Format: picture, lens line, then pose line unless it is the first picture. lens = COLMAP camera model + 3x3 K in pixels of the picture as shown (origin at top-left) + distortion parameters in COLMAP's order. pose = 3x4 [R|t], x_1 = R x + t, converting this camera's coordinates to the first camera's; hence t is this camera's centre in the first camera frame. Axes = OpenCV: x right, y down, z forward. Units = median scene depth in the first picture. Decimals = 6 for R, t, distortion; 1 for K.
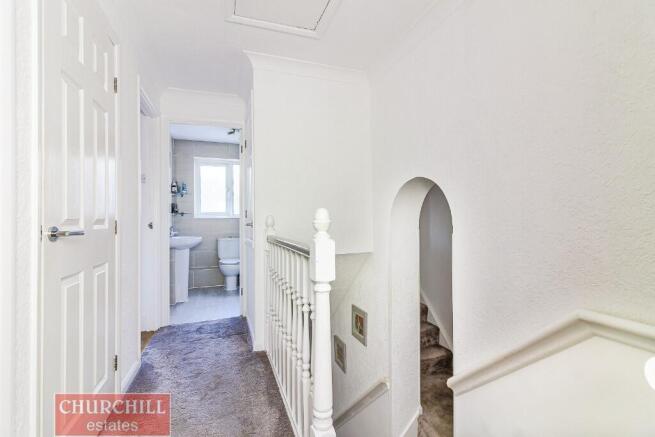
lens RADIAL K [[305.5, 0, 324.5], [0, 305.5, 217.3], [0, 0, 1]] dist [0.000864, 0.000174]
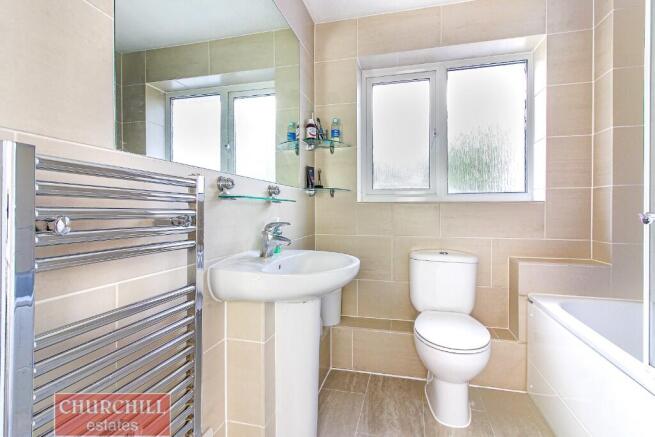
lens RADIAL K [[305.5, 0, 324.5], [0, 305.5, 217.3], [0, 0, 1]] dist [0.000864, 0.000174]
pose [[0.817784, 0.011520, -0.575410, -0.219234], [0.003116, 0.999696, 0.024443, 0.015293], [0.575517, -0.021782, 0.817500, 0.629203]]
